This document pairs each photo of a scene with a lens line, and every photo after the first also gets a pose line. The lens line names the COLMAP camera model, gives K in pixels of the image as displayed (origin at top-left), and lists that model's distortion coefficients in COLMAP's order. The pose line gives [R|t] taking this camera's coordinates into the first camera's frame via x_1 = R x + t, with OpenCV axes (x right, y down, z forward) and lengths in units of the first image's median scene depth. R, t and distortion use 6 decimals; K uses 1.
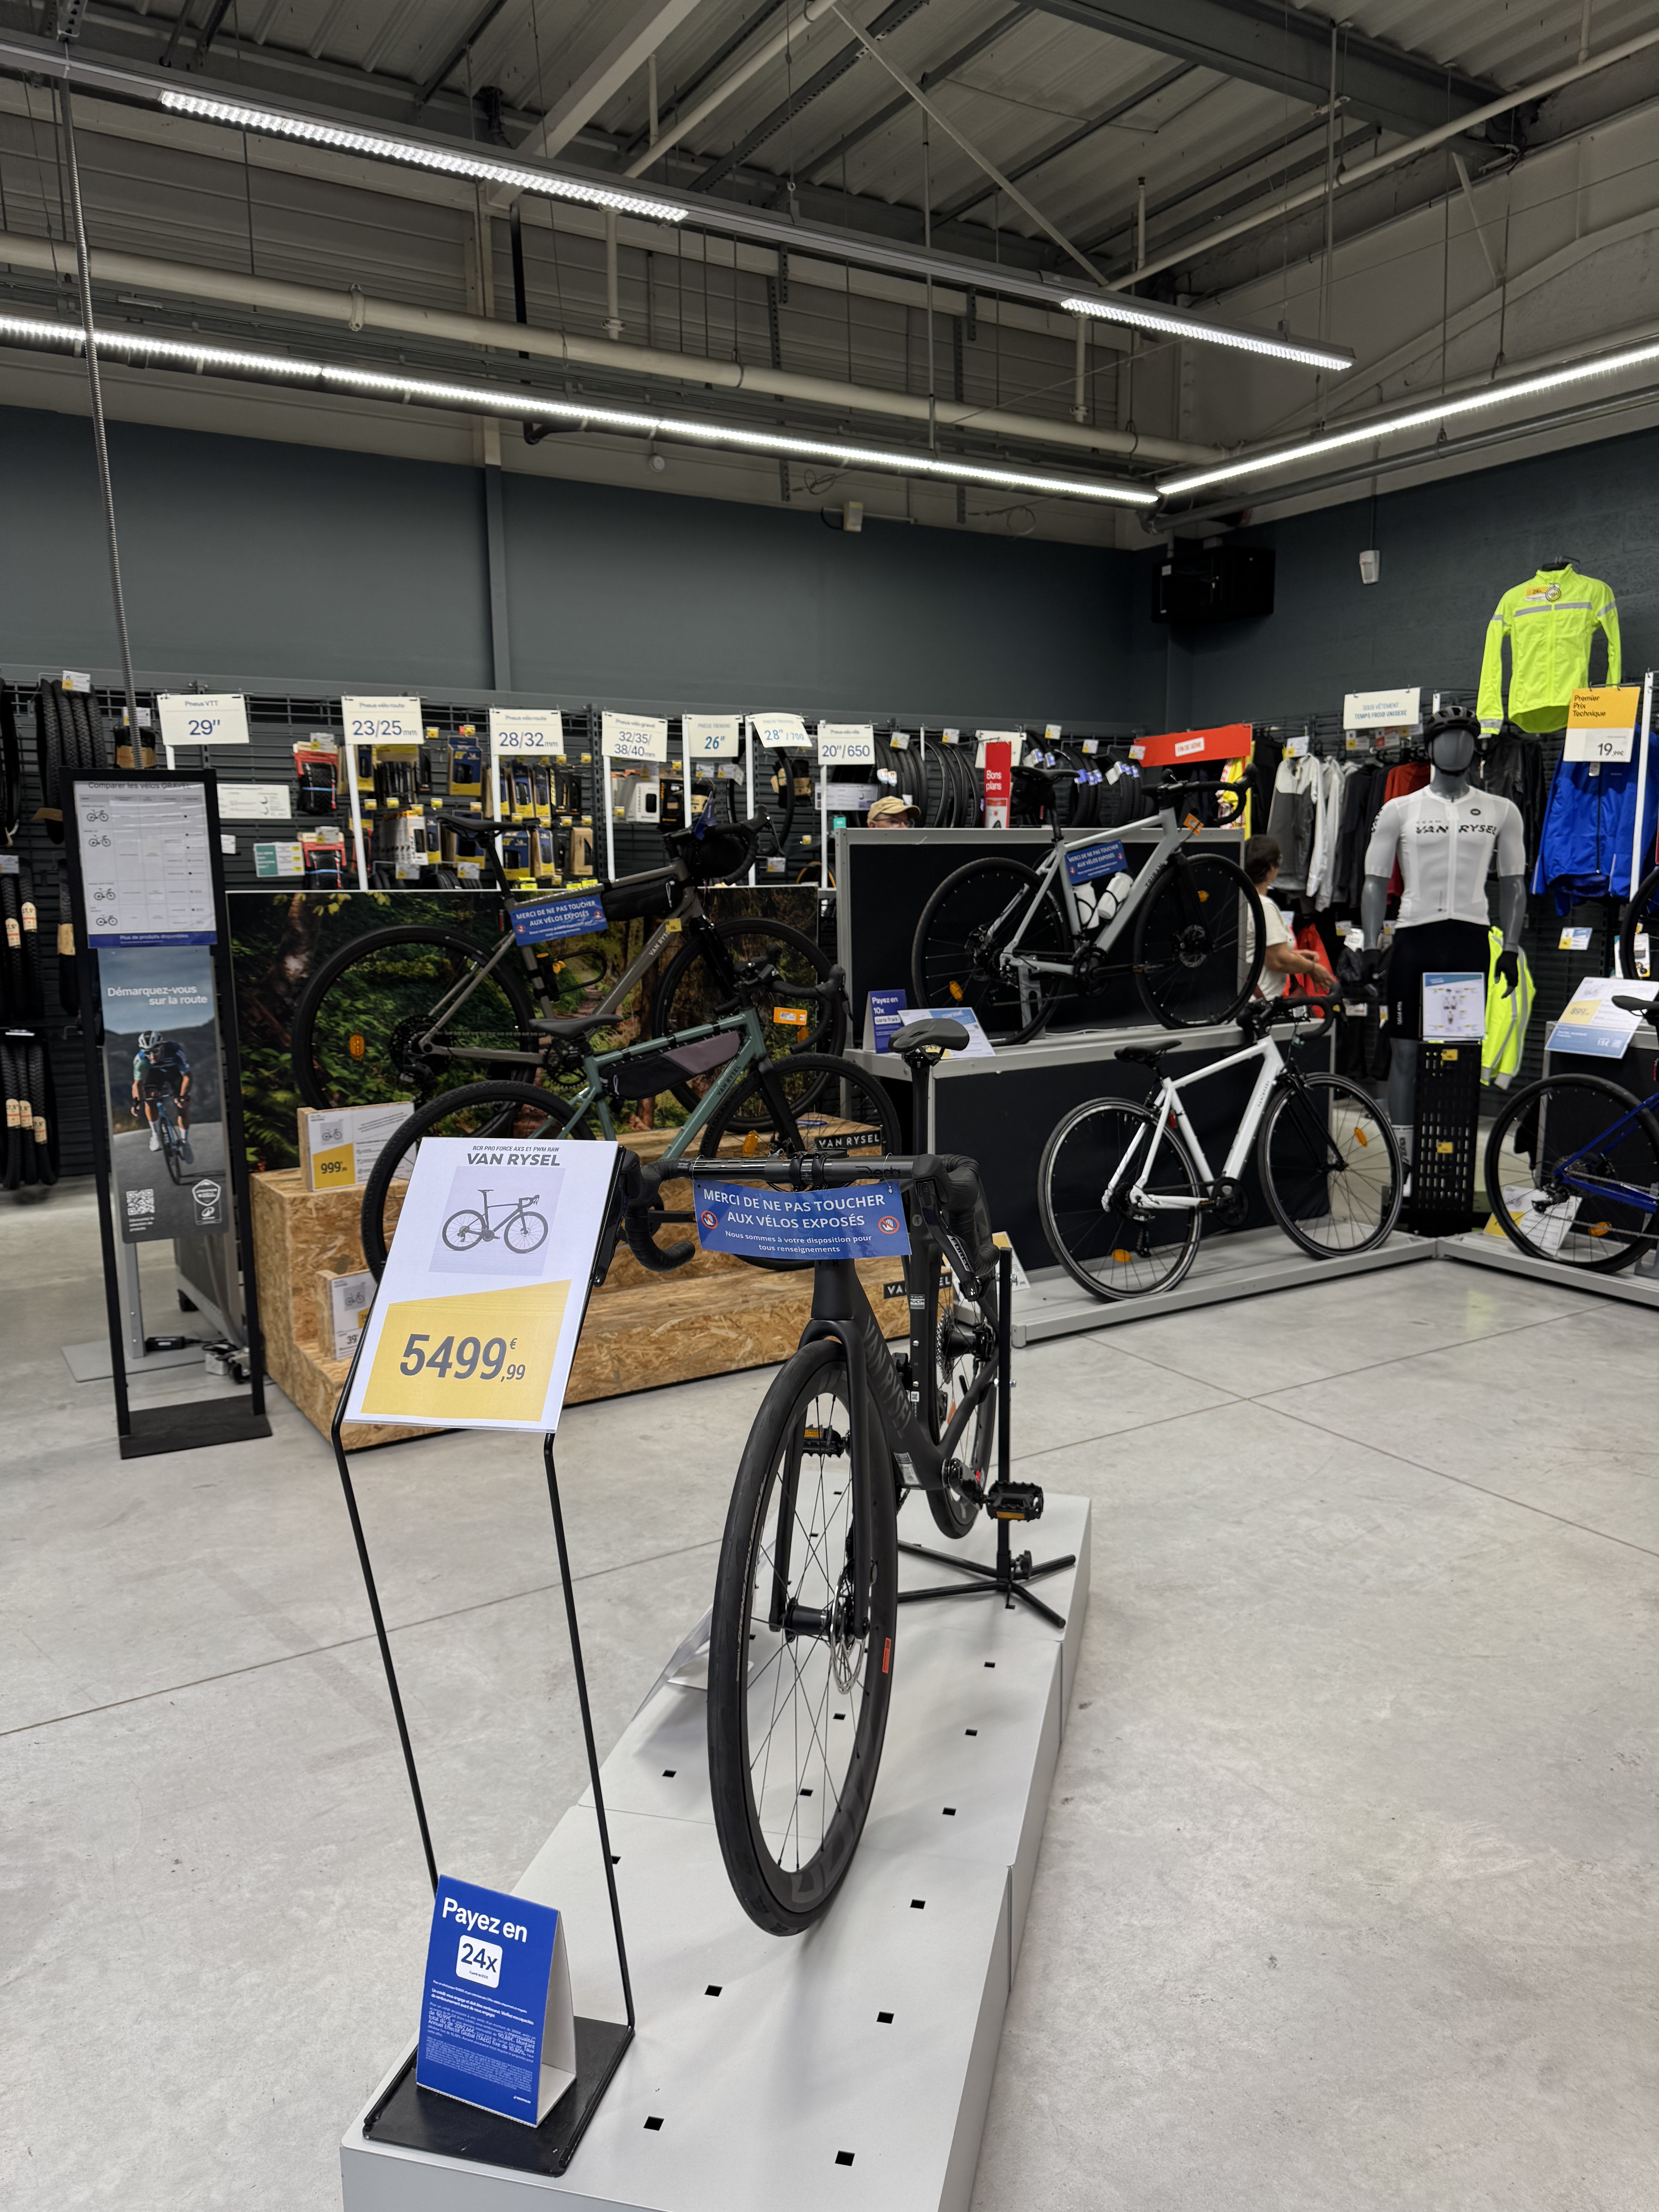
lens RADIAL K [[1530.9, 0, 829.5], [0, 1530.9, 1106.0], [0, 0, 1]] dist [0.122284, -0.168399]
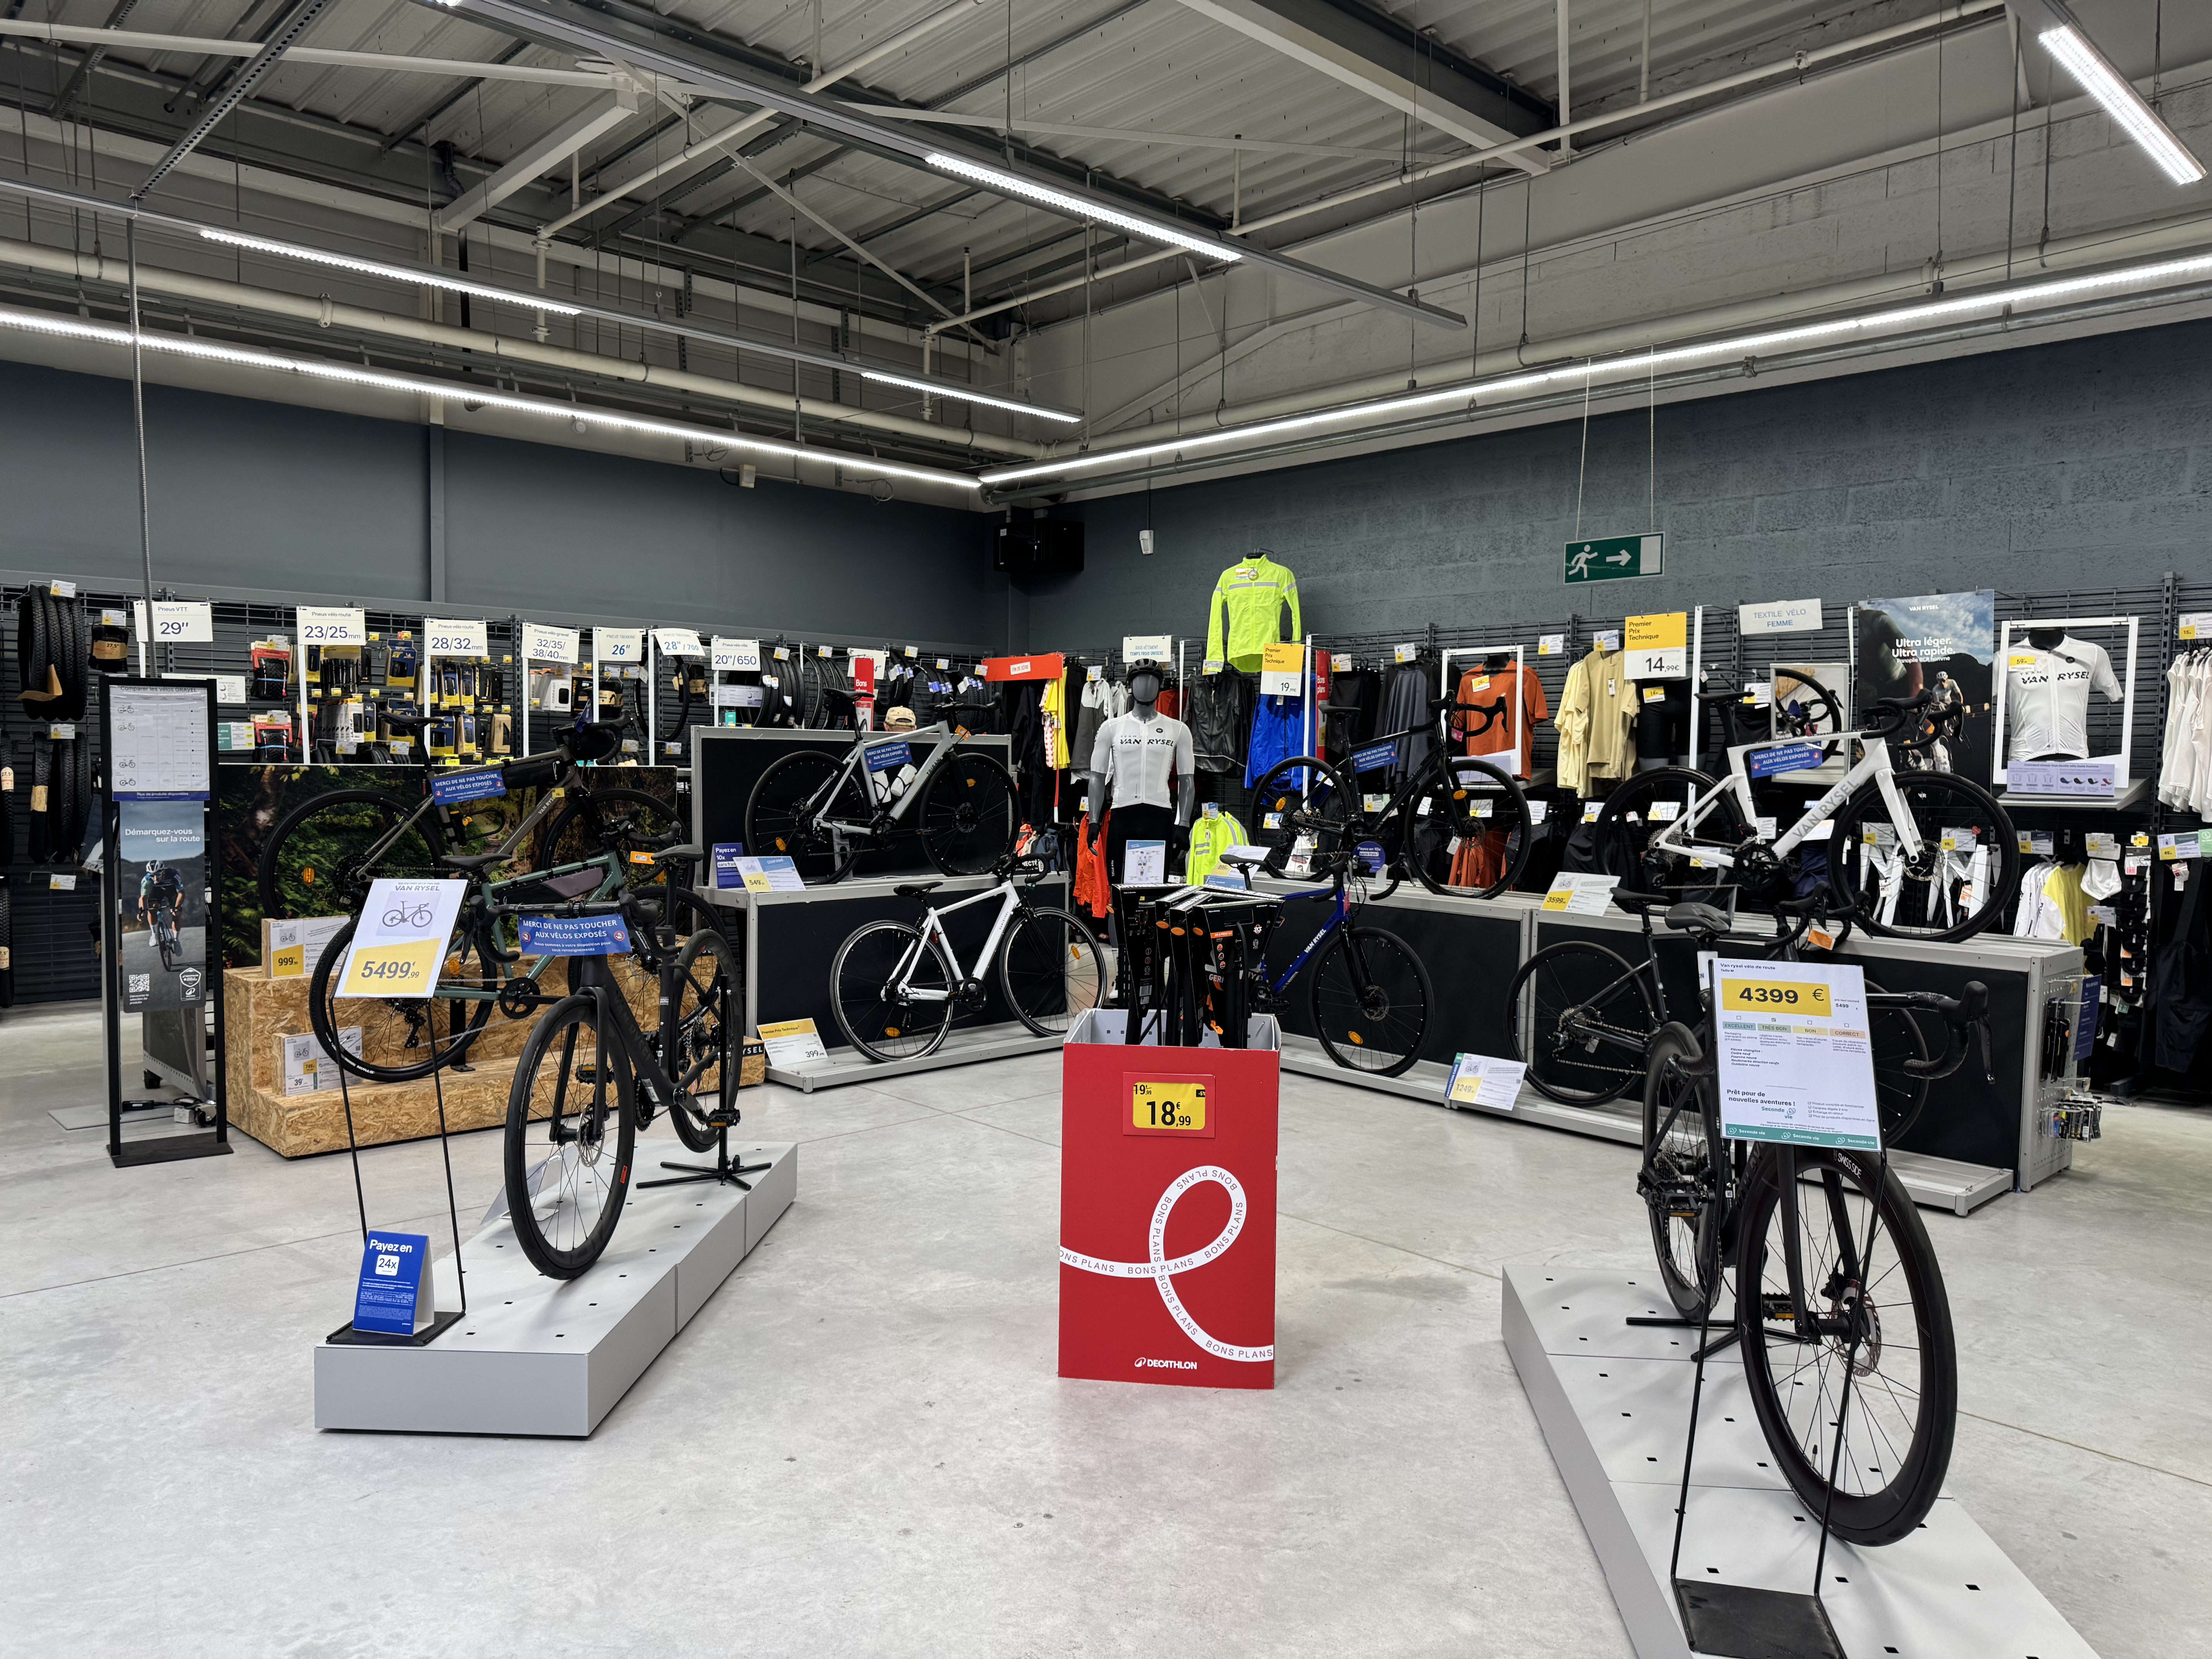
lens RADIAL K [[1530.9, 0, 1108.6], [0, 1530.9, 821.7], [0, 0, 1]] dist [0.122284, -0.168399]
pose [[0.979024, 0.017458, 0.202995, 0.069684], [0.004427, 0.994264, -0.106862, 0.042305], [-0.203696, 0.105520, 0.973331, -0.325195]]
